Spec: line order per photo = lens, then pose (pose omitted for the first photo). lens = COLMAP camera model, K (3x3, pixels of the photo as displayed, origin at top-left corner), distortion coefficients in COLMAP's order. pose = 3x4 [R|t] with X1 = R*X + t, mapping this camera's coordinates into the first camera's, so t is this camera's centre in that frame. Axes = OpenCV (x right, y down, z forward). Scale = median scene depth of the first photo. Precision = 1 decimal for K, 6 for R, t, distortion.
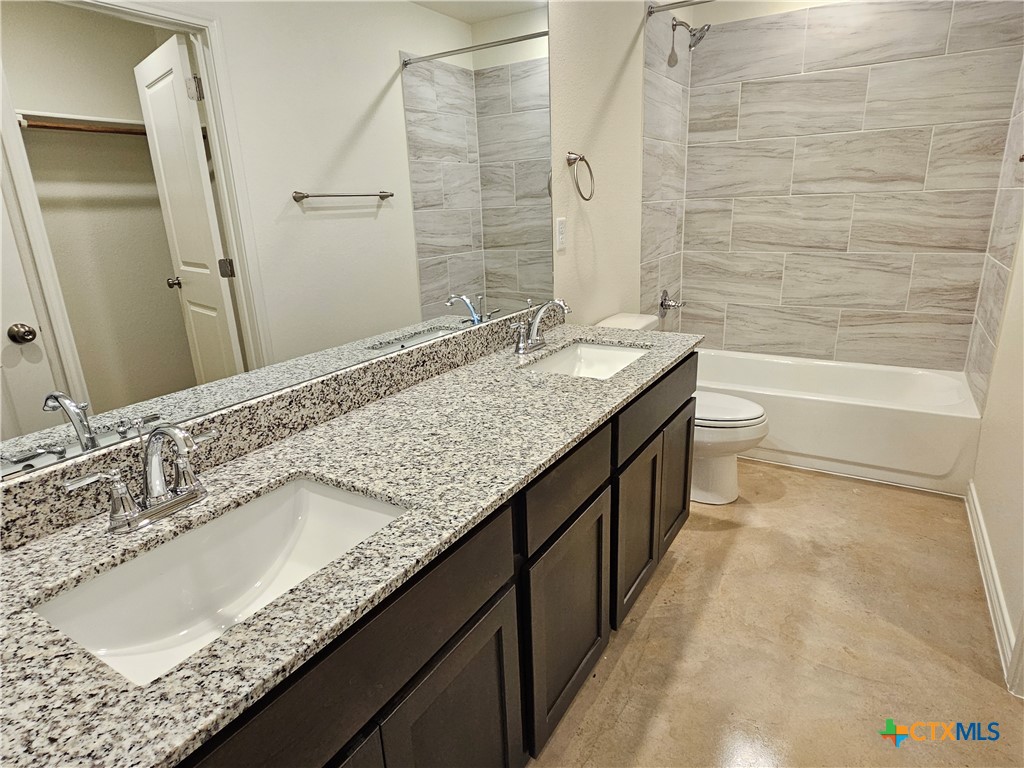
lens RADIAL K [[588.1, 0, 507.2], [0, 588.1, 383.8], [0, 0, 1]] dist [-0.002913, -0.001364]
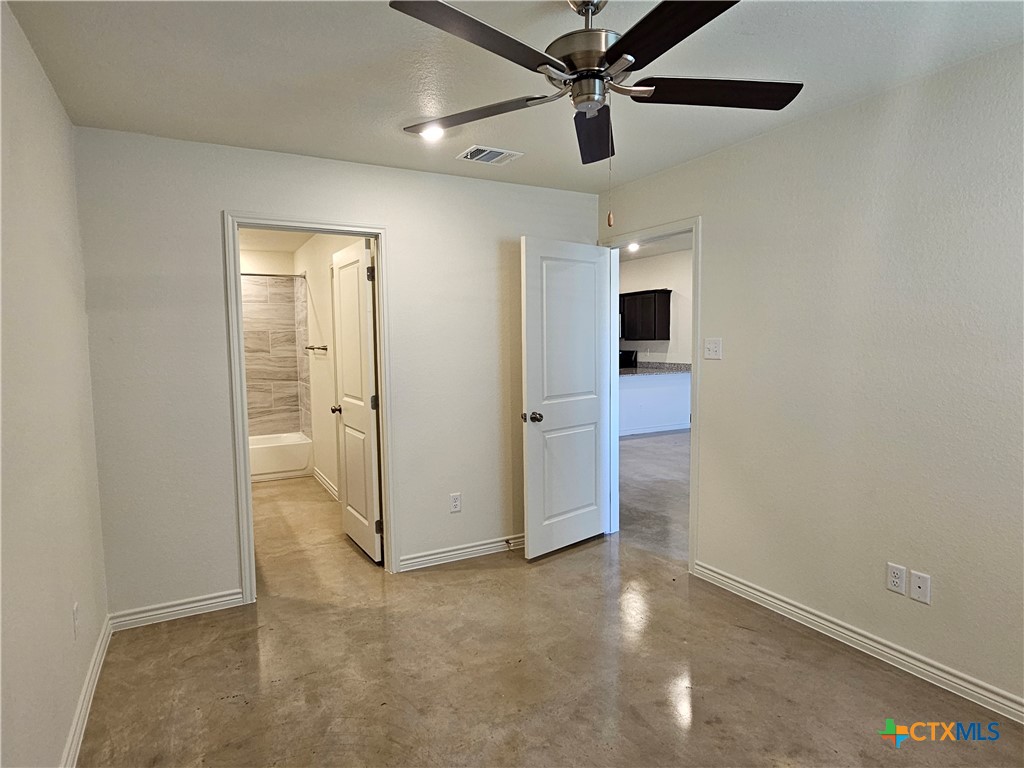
lens RADIAL K [[588.1, 0, 507.2], [0, 588.1, 383.8], [0, 0, 1]] dist [-0.002913, -0.001364]
pose [[0.496093, -0.033938, 0.867606, -0.848384], [0.247625, 0.963268, -0.103911, 0.248802], [-0.832210, 0.266390, 0.486274, -0.880583]]
